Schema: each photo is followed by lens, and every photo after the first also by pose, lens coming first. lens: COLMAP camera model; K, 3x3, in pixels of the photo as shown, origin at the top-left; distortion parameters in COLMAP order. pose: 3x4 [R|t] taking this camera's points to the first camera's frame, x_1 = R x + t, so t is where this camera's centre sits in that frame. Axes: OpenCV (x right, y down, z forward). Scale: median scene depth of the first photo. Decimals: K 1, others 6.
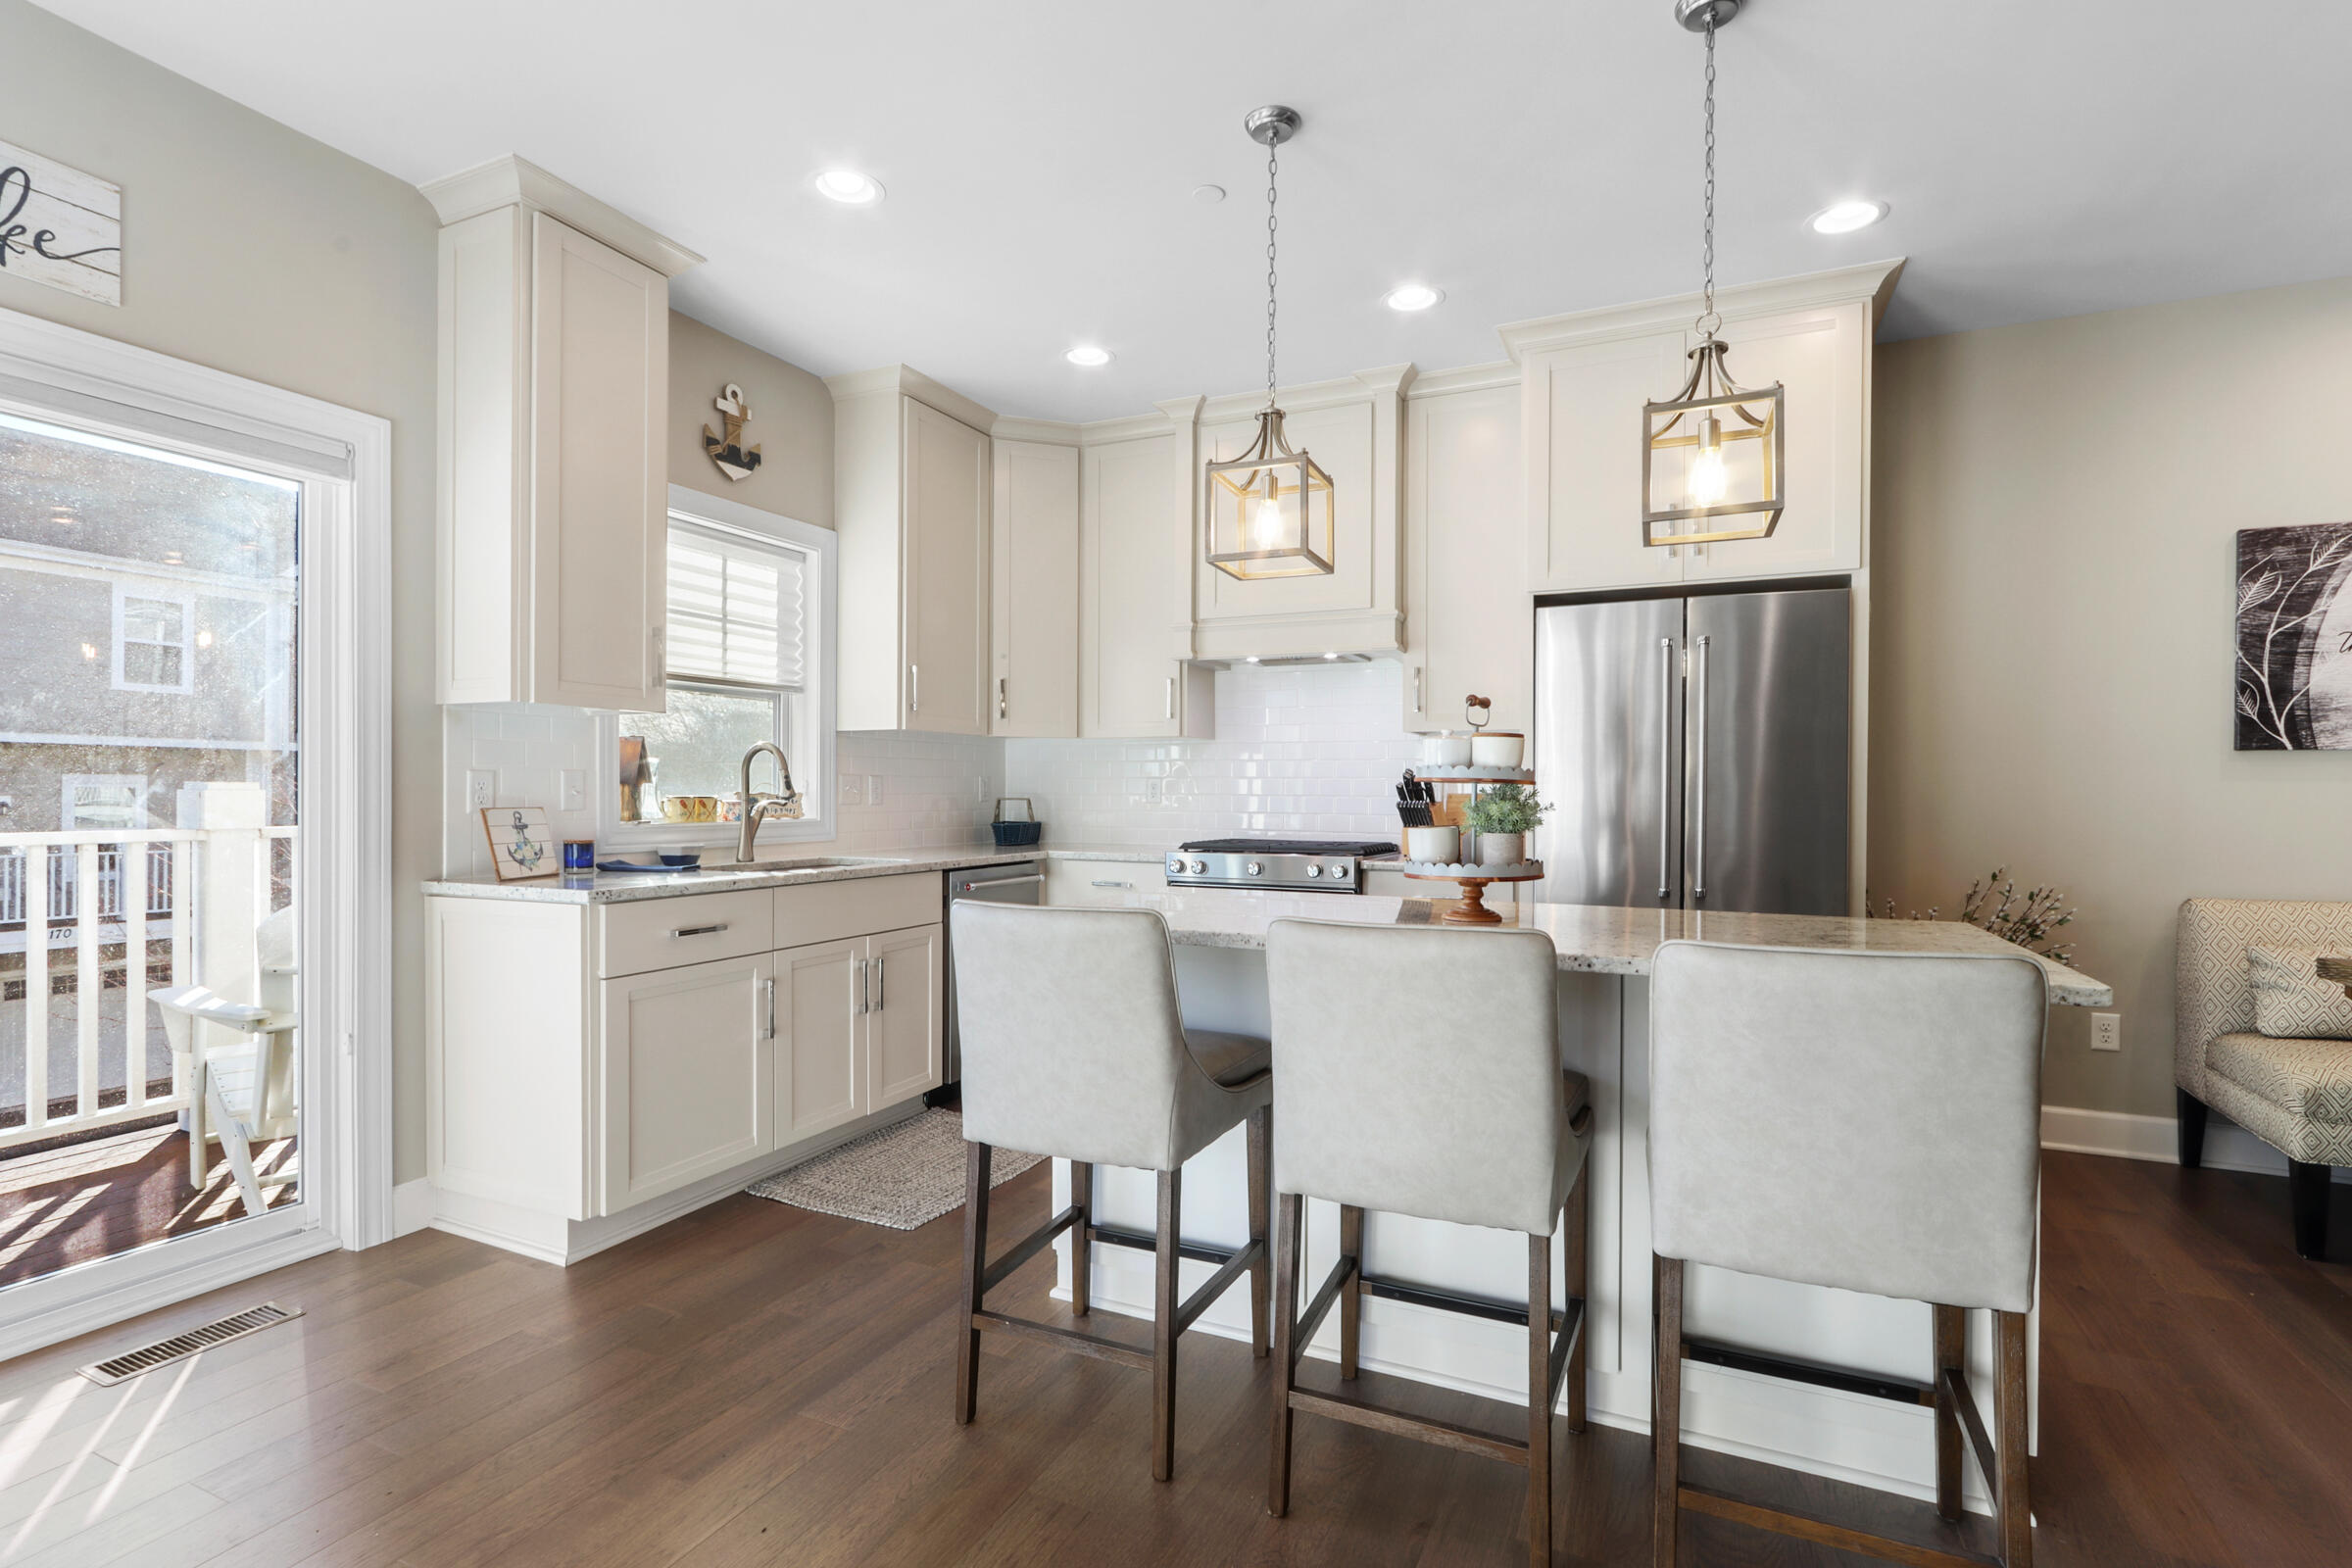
lens RADIAL K [[1109.7, 0, 1163.3], [0, 1109.7, 792.7], [0, 0, 1]] dist [-0.003178, -0.000688]
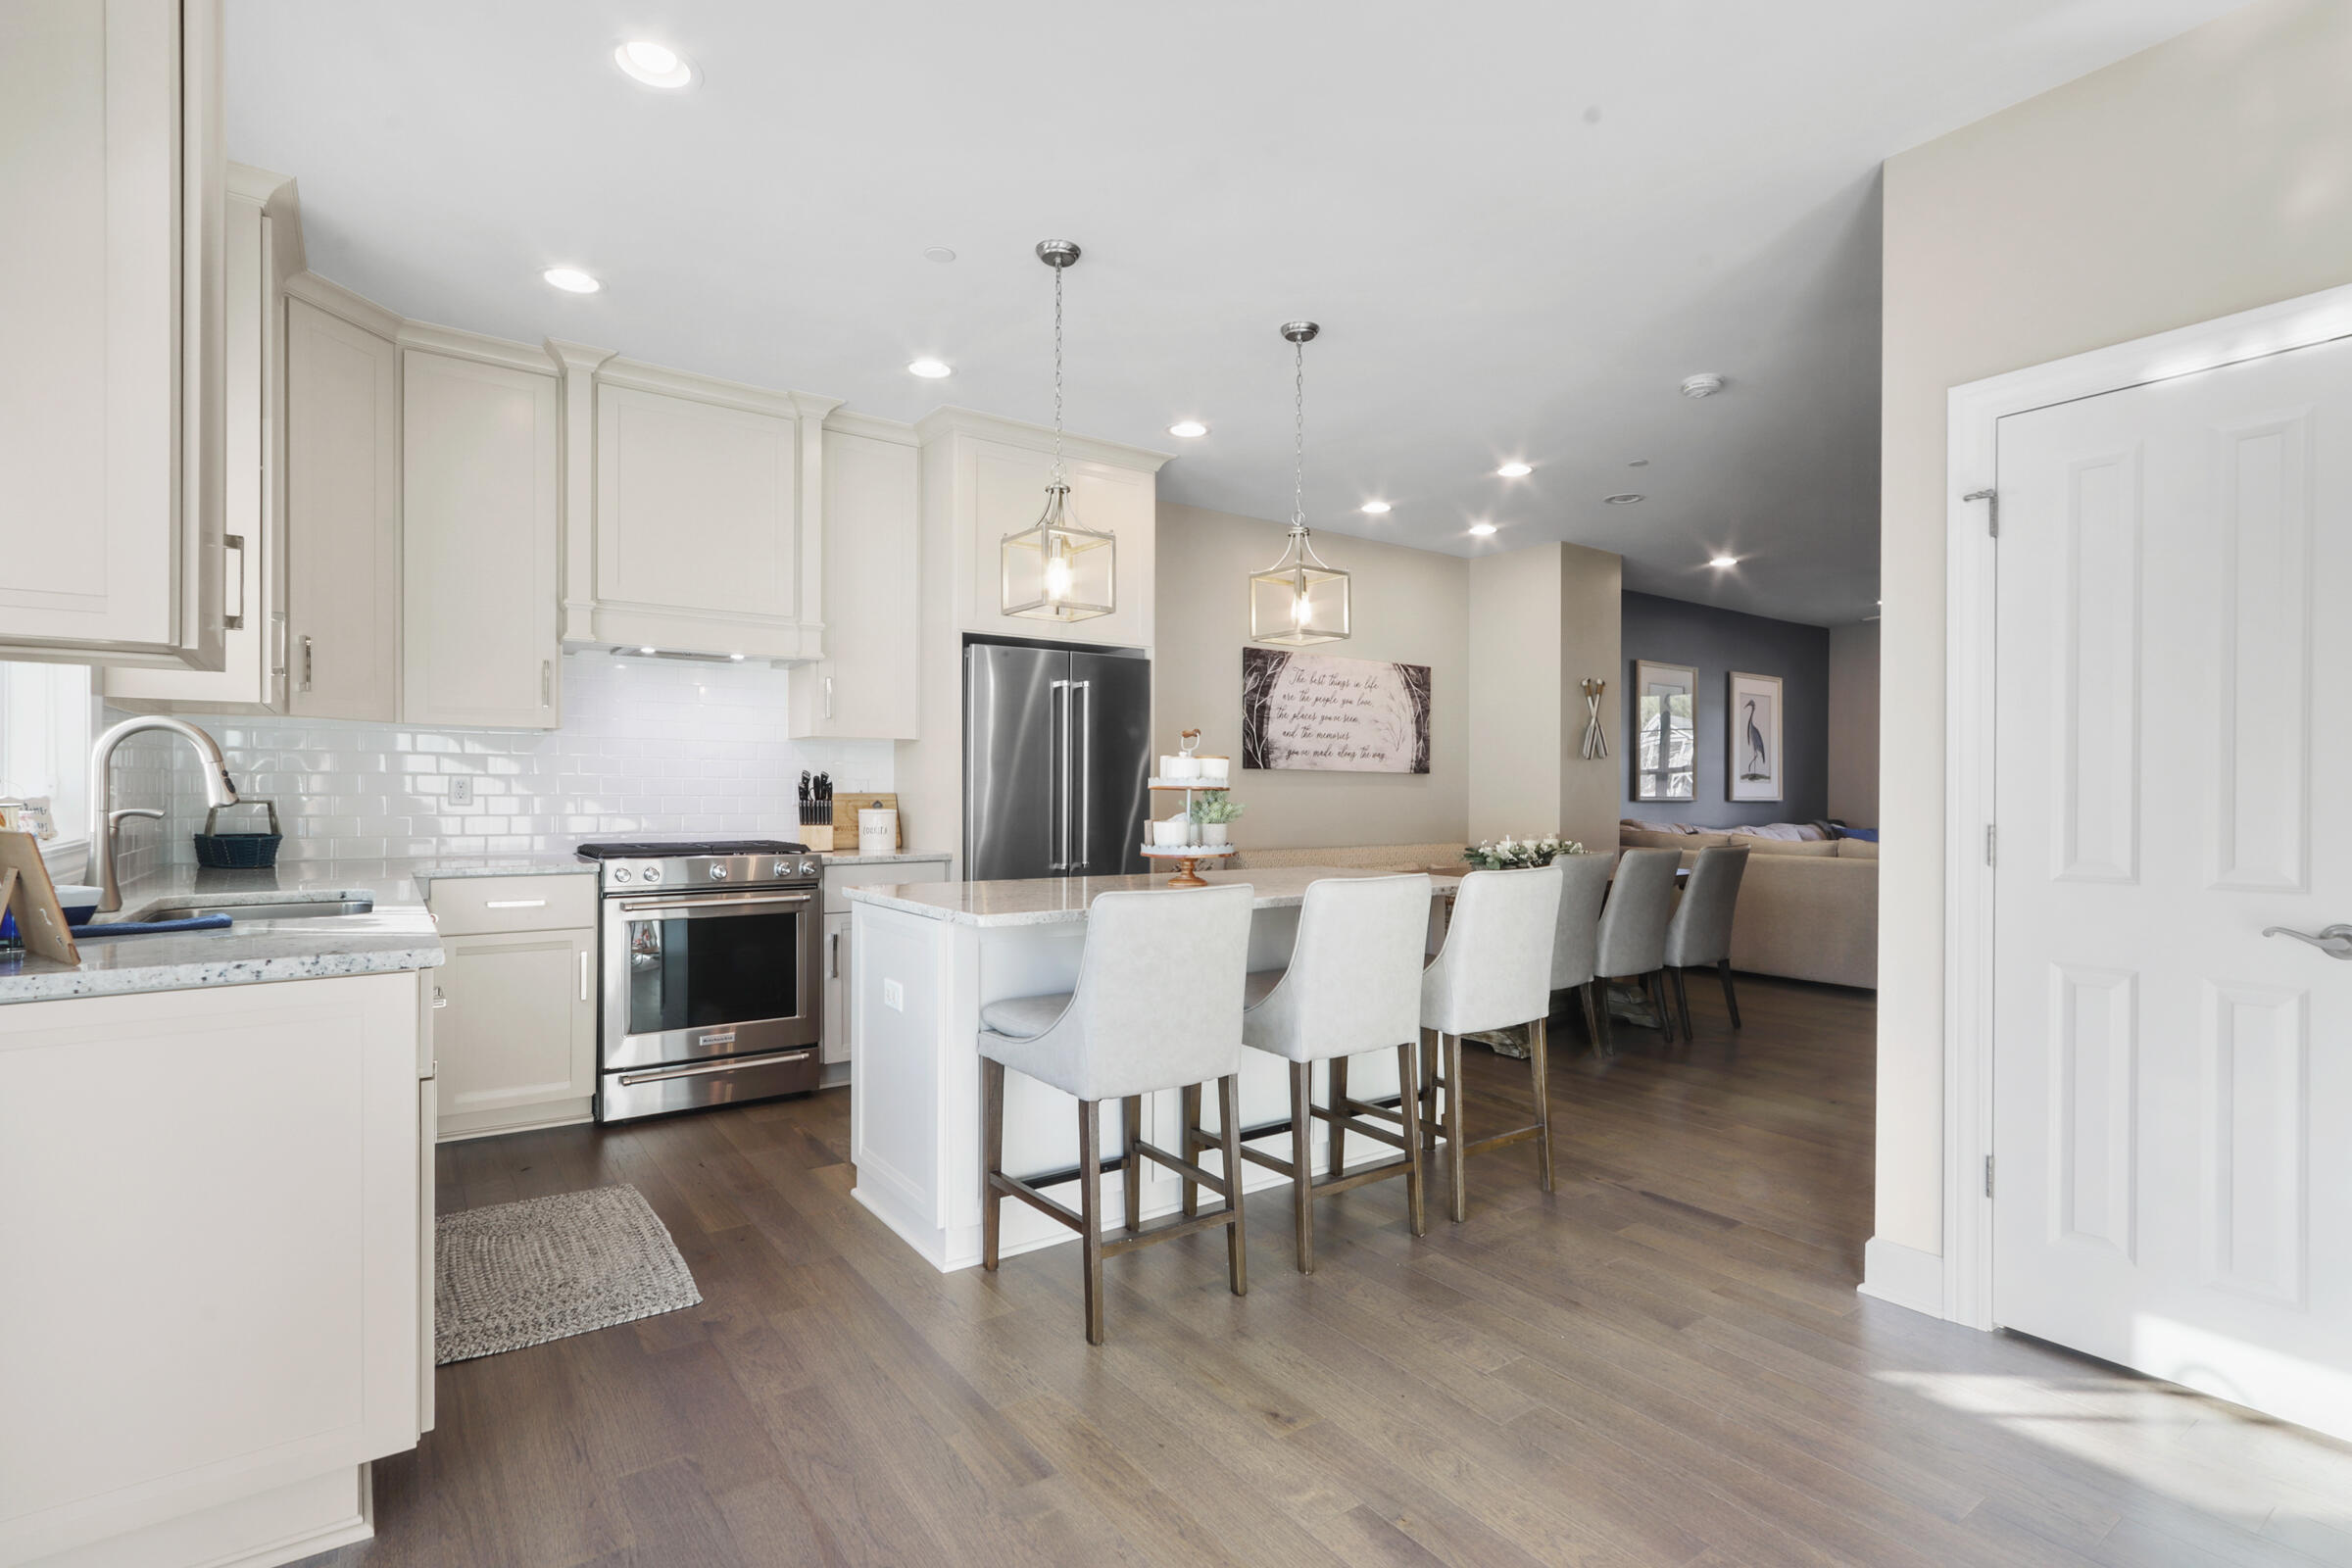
lens RADIAL K [[1109.7, 0, 1163.3], [0, 1109.7, 792.7], [0, 0, 1]] dist [-0.003178, -0.000688]
pose [[0.491687, -0.004264, 0.870762, -0.685481], [-0.000632, 0.999986, 0.005253, -0.008163], [-0.870772, -0.003133, 0.491677, 0.221107]]
